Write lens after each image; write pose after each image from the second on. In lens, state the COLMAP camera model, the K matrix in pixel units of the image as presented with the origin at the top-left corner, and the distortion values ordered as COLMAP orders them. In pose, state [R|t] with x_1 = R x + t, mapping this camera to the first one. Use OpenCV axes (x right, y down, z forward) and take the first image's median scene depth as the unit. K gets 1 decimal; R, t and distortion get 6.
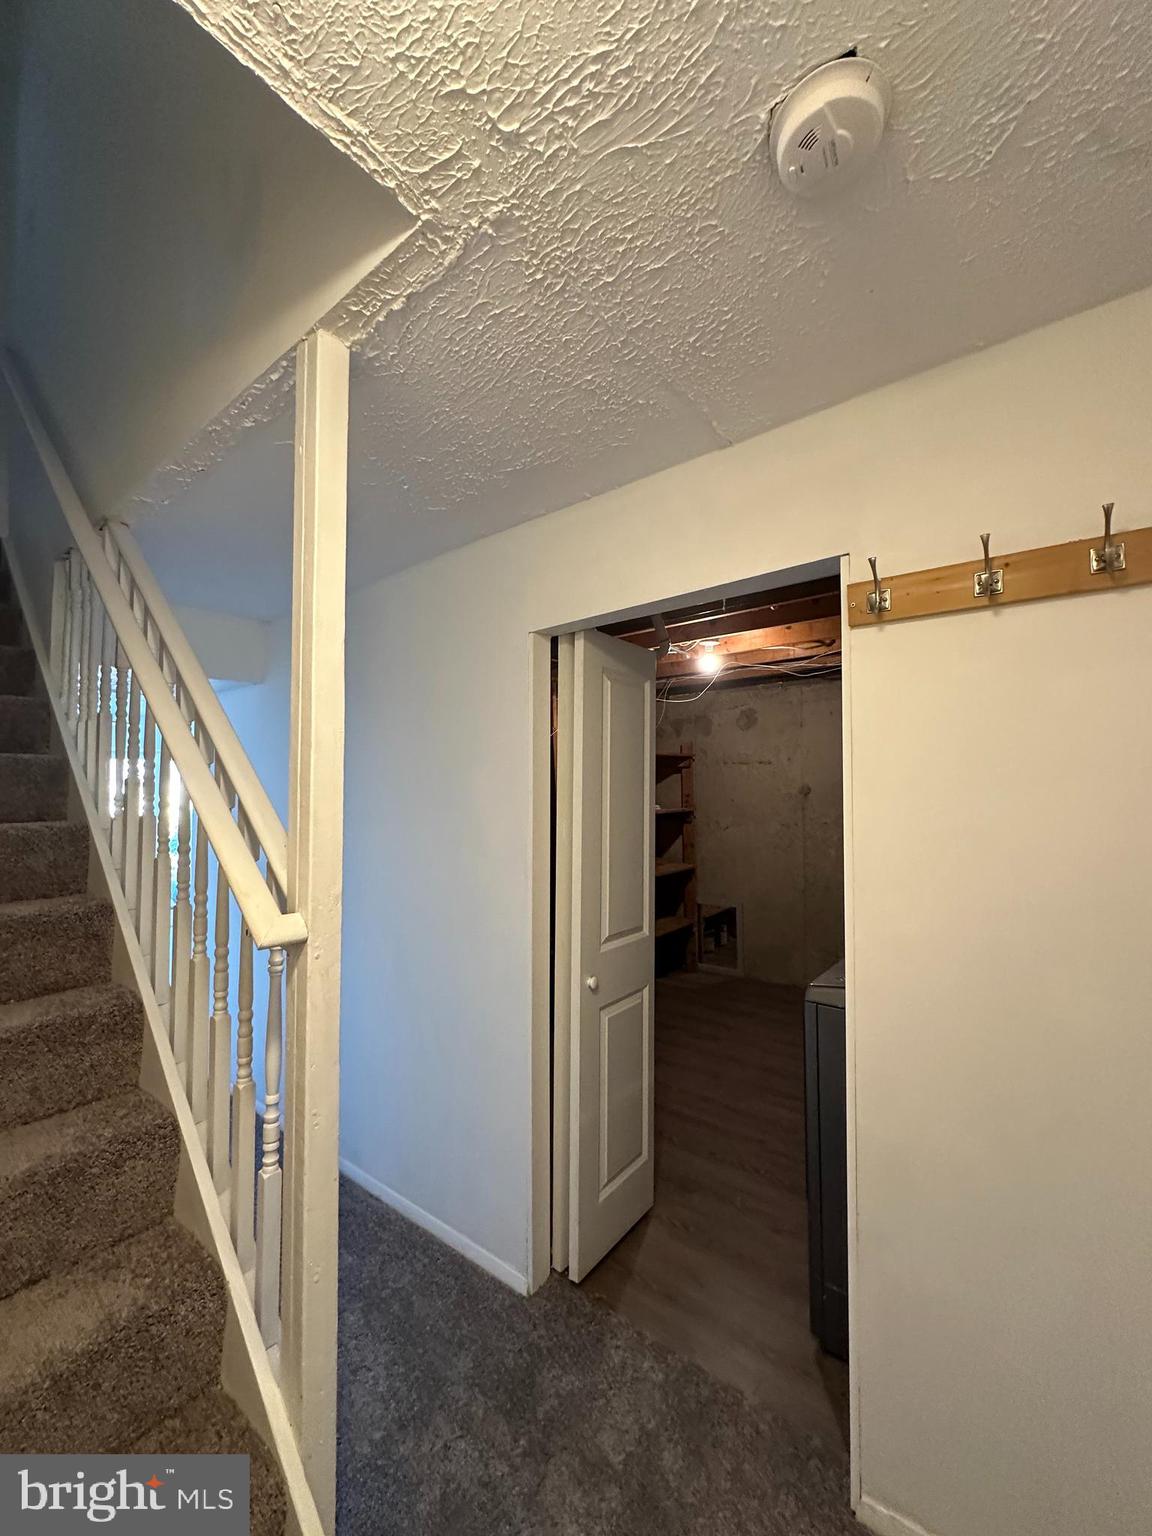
lens RADIAL K [[613.6, 0, 576.8], [0, 613.6, 769.2], [0, 0, 1]] dist [-0.004915, 0.001265]
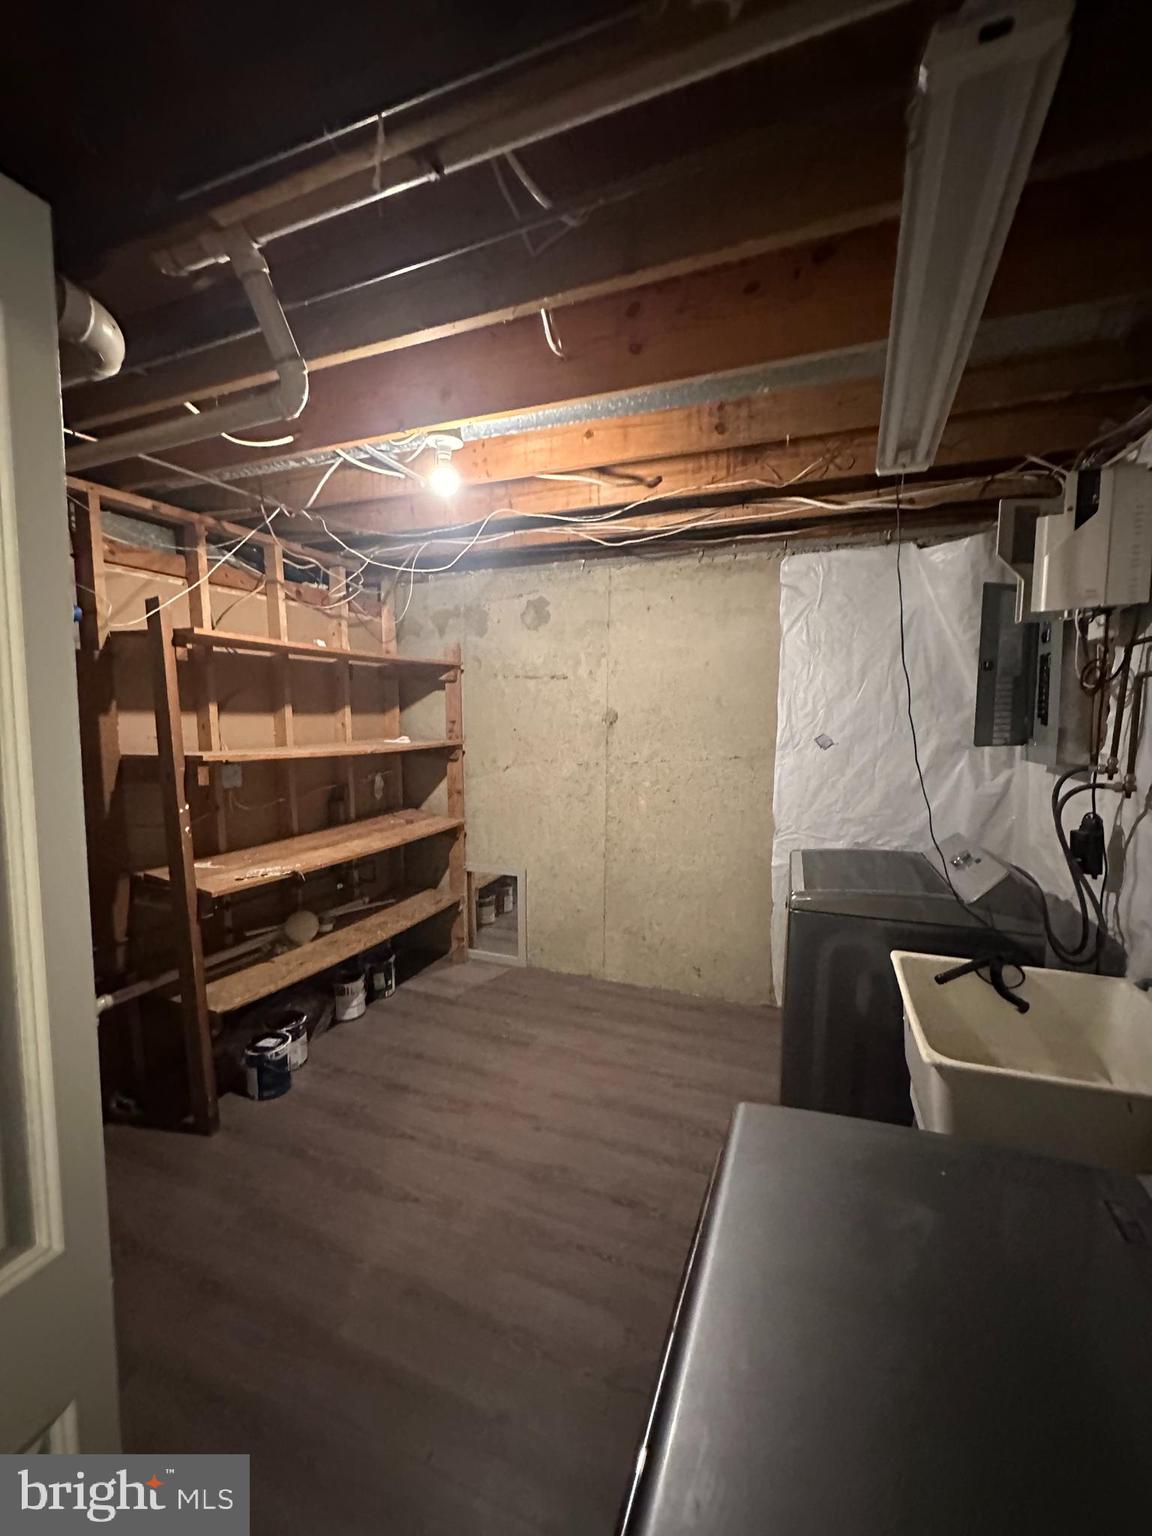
lens RADIAL K [[613.6, 0, 576.8], [0, 613.6, 769.2], [0, 0, 1]] dist [-0.004915, 0.001265]
pose [[0.957566, -0.016583, 0.287737, 0.115823], [-0.022655, 0.990923, 0.132505, 0.000127], [-0.287322, -0.133401, 0.948499, 0.293825]]
